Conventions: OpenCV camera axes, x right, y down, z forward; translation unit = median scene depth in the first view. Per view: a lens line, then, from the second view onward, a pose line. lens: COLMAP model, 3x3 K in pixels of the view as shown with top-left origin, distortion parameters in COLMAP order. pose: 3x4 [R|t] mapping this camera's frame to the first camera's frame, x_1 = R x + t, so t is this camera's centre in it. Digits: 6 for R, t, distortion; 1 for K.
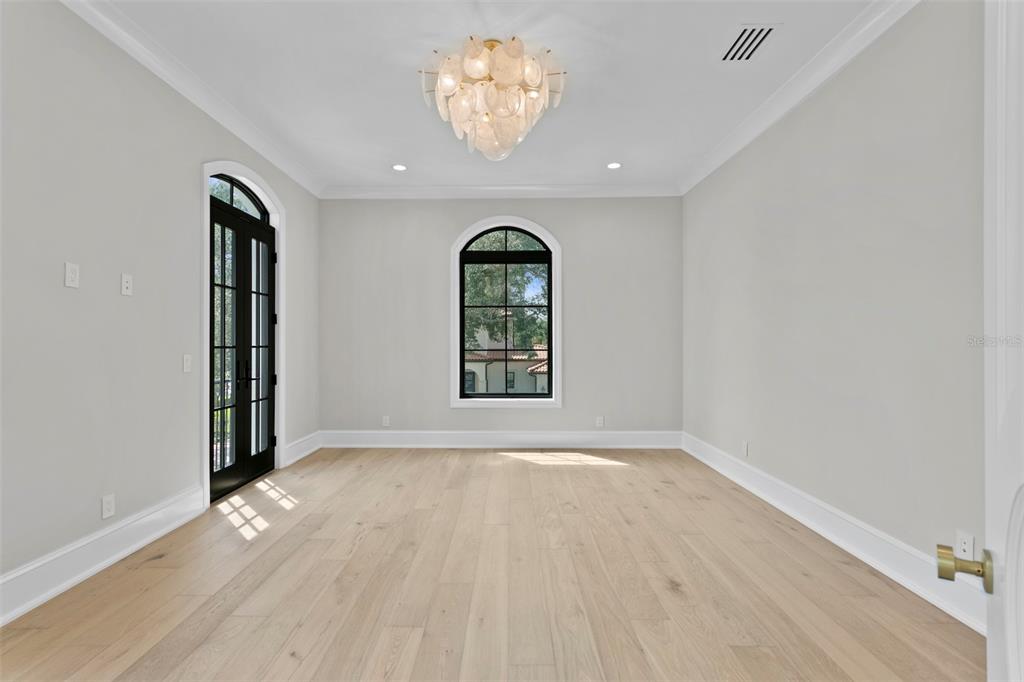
lens RADIAL K [[487.4, 0, 519.0], [0, 487.4, 343.4], [0, 0, 1]] dist [-0.012269, -0.000097]
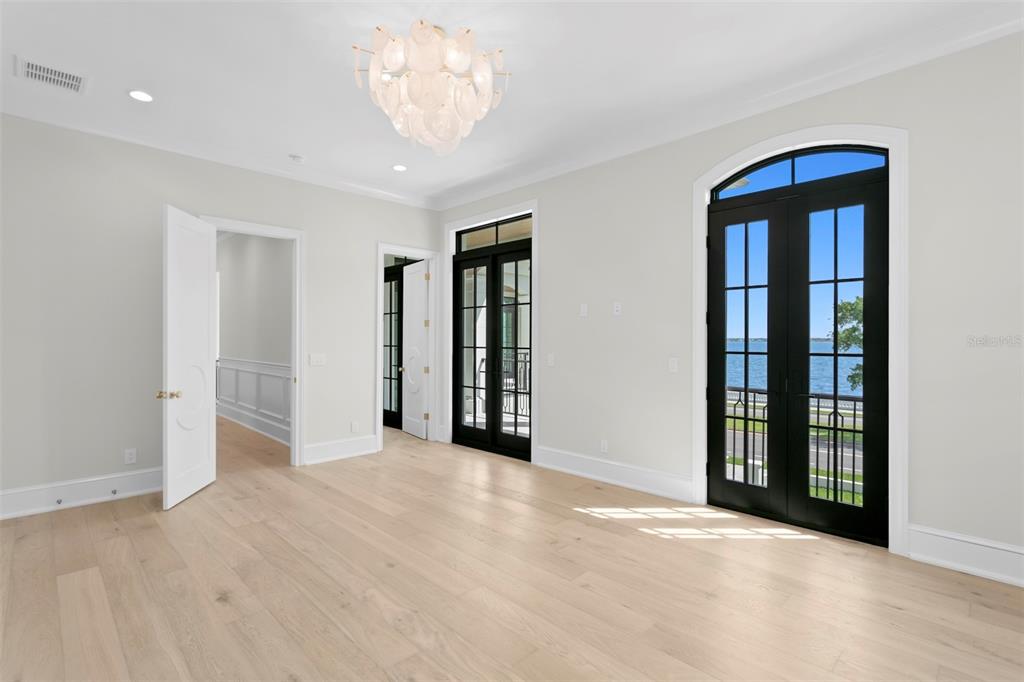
lens RADIAL K [[494.6, 0, 496.5], [0, 494.6, 343.2], [0, 0, 1]] dist [-0.035956, -0.000428]
pose [[-0.742151, -0.001242, -0.670231, 0.311504], [-0.006128, 0.999969, 0.004932, -0.010597], [0.670204, 0.007767, -0.742136, 1.150511]]
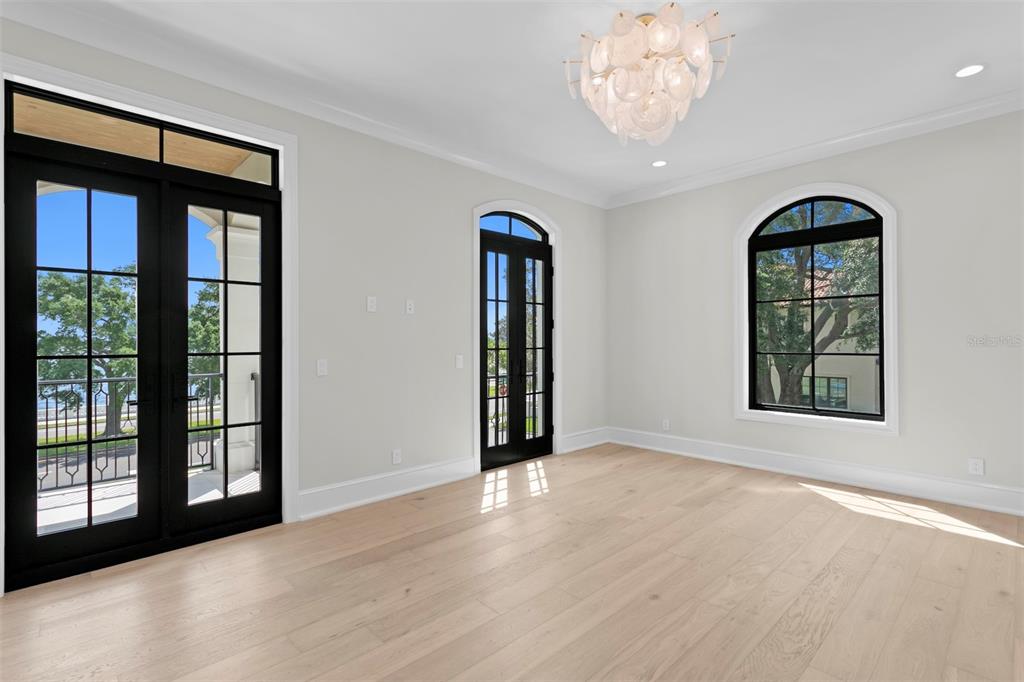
lens RADIAL K [[493.5, 0, 505.3], [0, 493.5, 335.9], [0, 0, 1]] dist [0.003275, 0.000200]
pose [[0.681443, -0.010080, -0.731802, 0.286693], [0.002985, 0.999935, -0.010993, -0.010048], [0.731865, 0.005307, 0.681428, 0.118458]]
